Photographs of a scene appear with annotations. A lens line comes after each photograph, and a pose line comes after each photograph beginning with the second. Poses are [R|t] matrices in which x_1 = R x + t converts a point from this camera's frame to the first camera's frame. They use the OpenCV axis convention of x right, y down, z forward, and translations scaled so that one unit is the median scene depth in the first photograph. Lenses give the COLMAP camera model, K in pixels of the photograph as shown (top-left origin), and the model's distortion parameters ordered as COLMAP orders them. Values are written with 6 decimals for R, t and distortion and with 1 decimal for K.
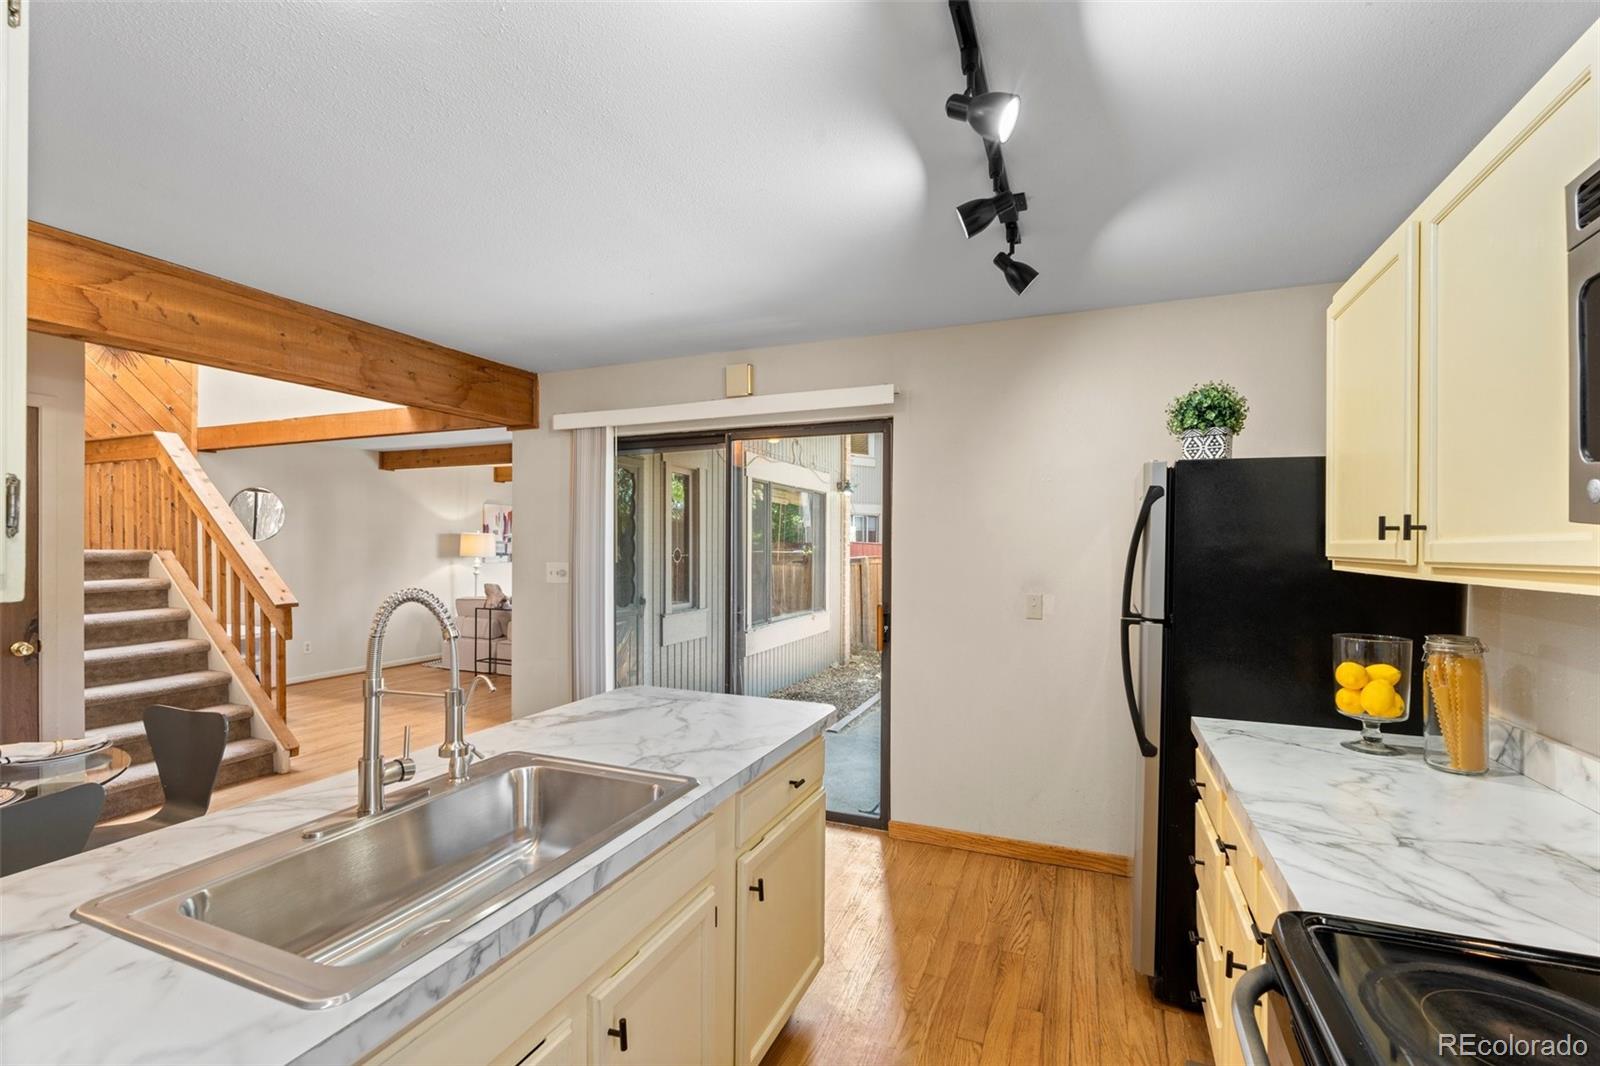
lens RADIAL K [[711.0, 0, 799.2], [0, 711.0, 543.8], [0, 0, 1]] dist [-0.001855, -0.000492]
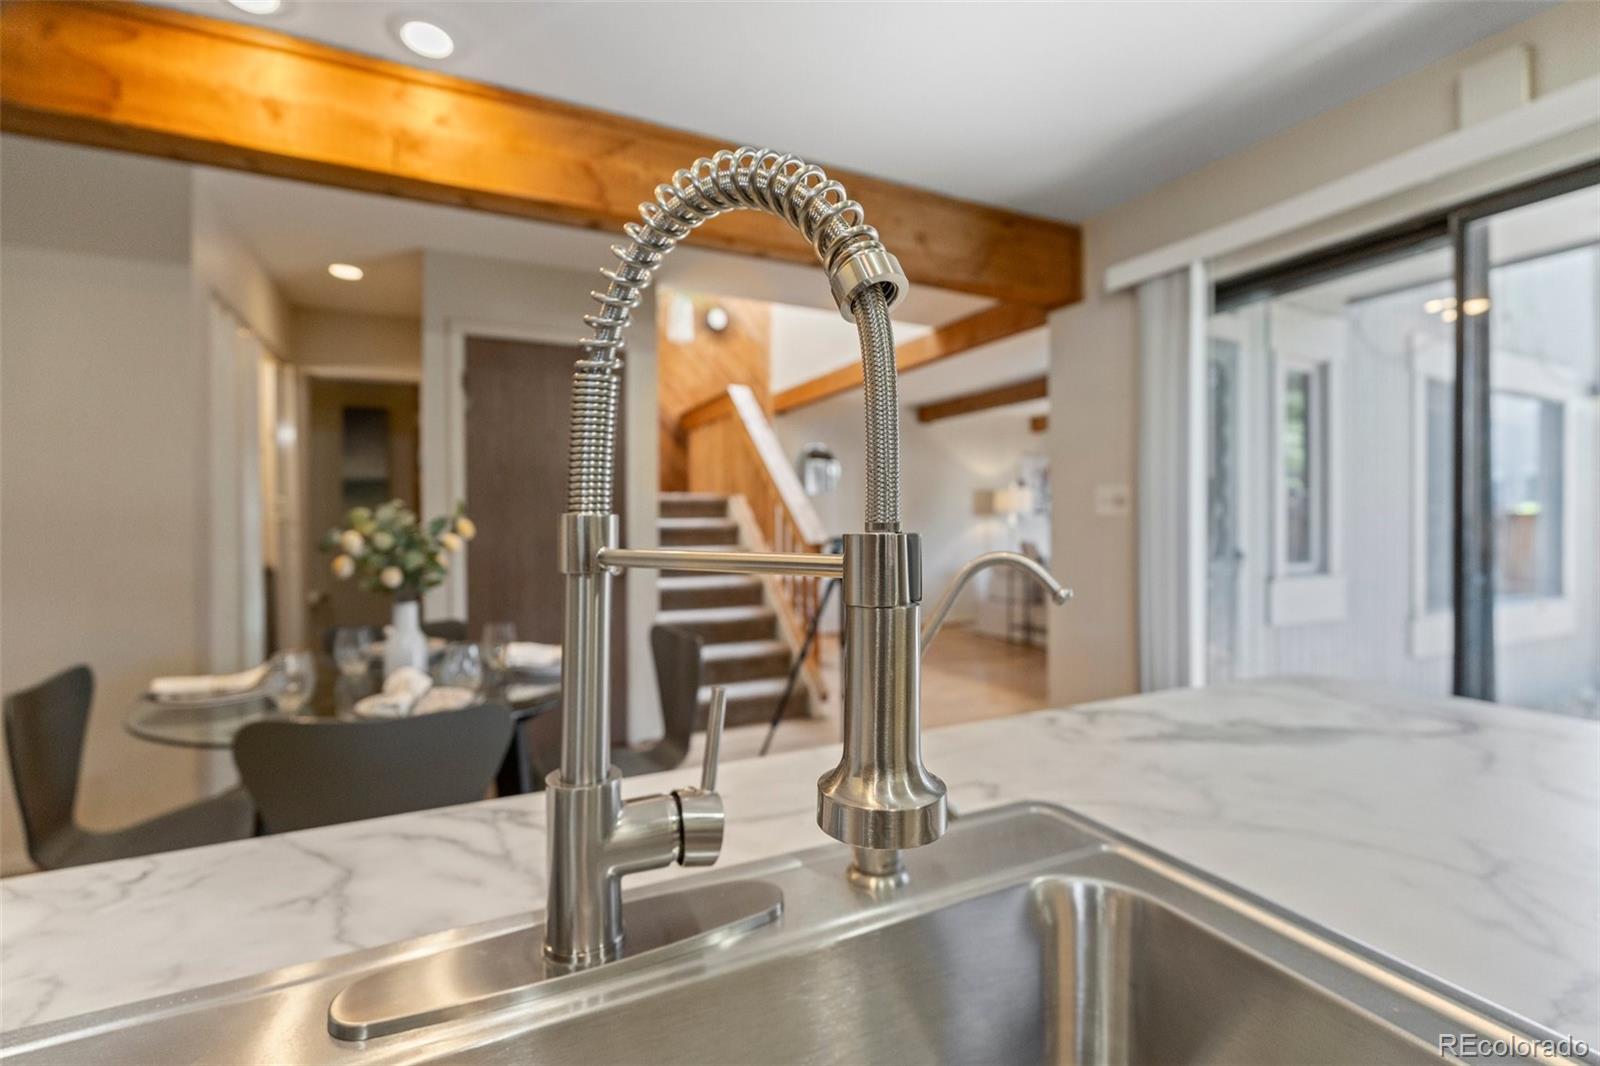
lens RADIAL K [[718.0, 0, 797.6], [0, 718.0, 525.4], [0, 0, 1]] dist [-0.004653, -0.000399]
pose [[0.749370, -0.002176, -0.662148, -0.093608], [0.004518, 0.999988, 0.001827, 0.055158], [0.662136, -0.004361, 0.749371, 0.236703]]
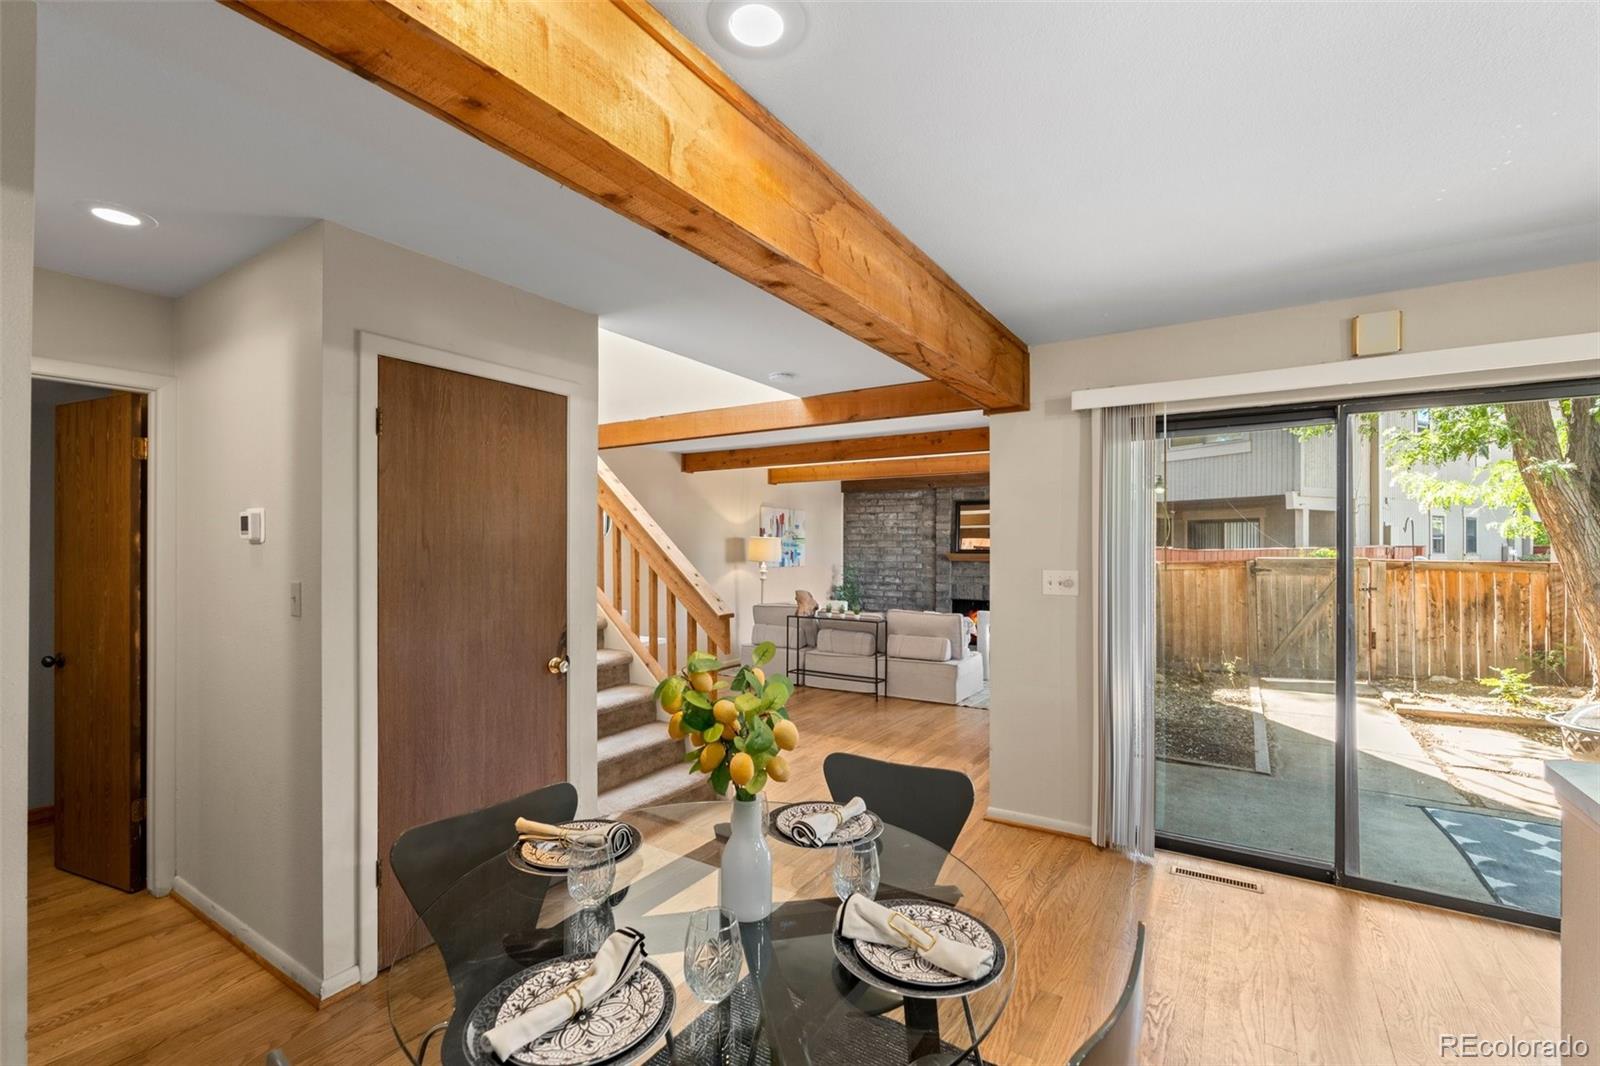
lens RADIAL K [[706.2, 0, 797.5], [0, 706.2, 539.2], [0, 0, 1]] dist [-0.004378, -0.000443]
pose [[0.985410, -0.002791, -0.170173, -0.449158], [0.000744, 0.999927, -0.012092, -0.000377], [0.170195, 0.011788, 0.985340, 0.120584]]
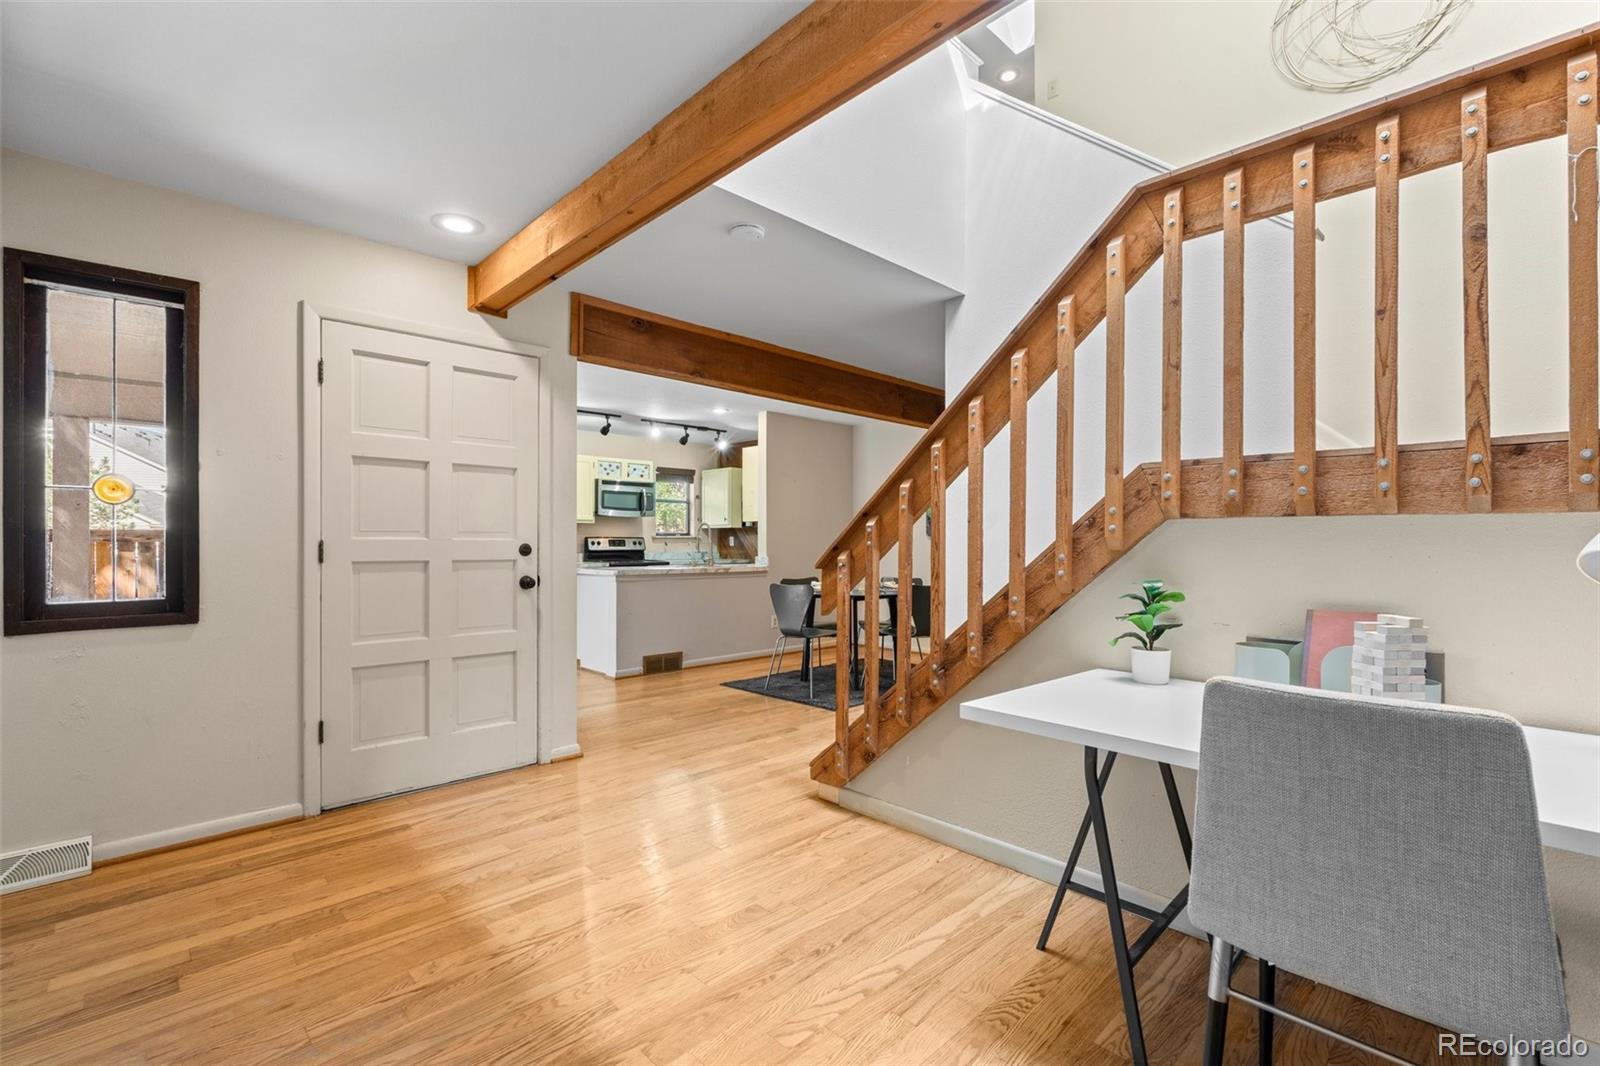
lens RADIAL K [[705.7, 0, 800.0], [0, 705.7, 533.0], [0, 0, 1]] dist [-0.002088, -0.000550]
pose [[-0.919630, 0.003069, 0.392774, -0.903355], [-0.002696, 0.999897, -0.014126, 0.060995], [-0.392776, -0.014050, -0.919527, 1.537704]]
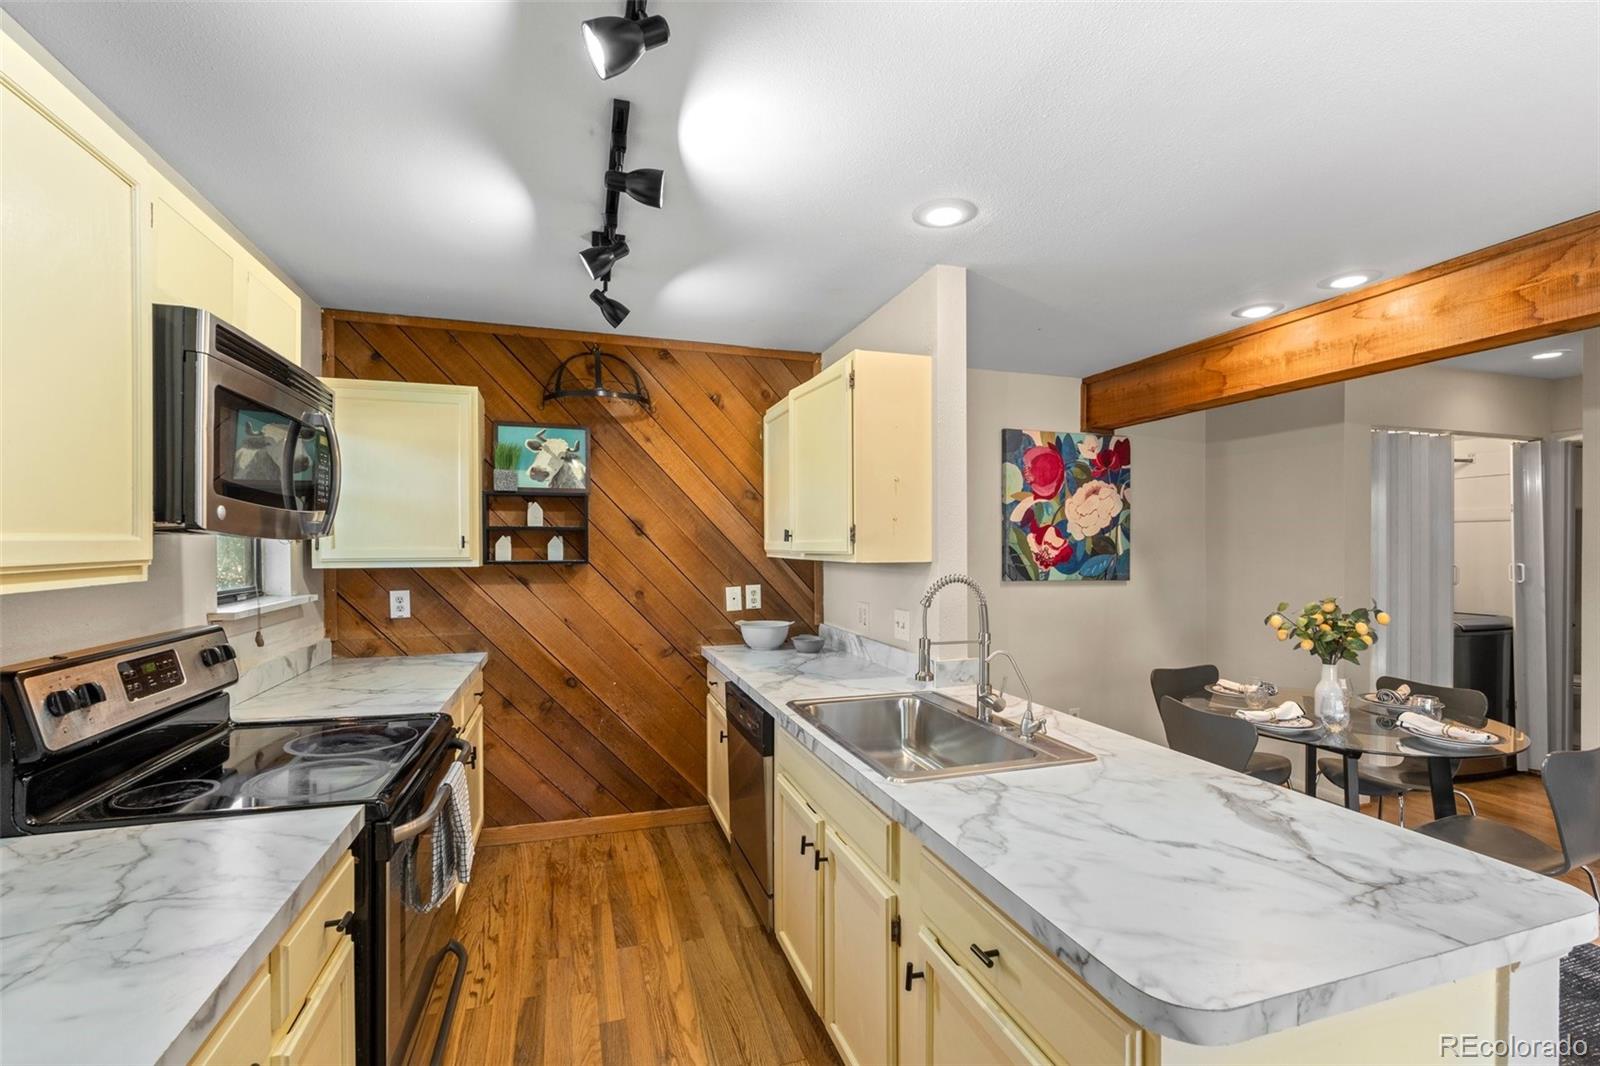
lens RADIAL K [[711.0, 0, 799.2], [0, 711.0, 543.8], [0, 0, 1]] dist [-0.001855, -0.000492]
pose [[-0.763436, -0.002650, -0.645879, 0.199079], [-0.000831, 0.999995, -0.003121, 0.000754], [0.645883, -0.001846, -0.763434, 0.546300]]
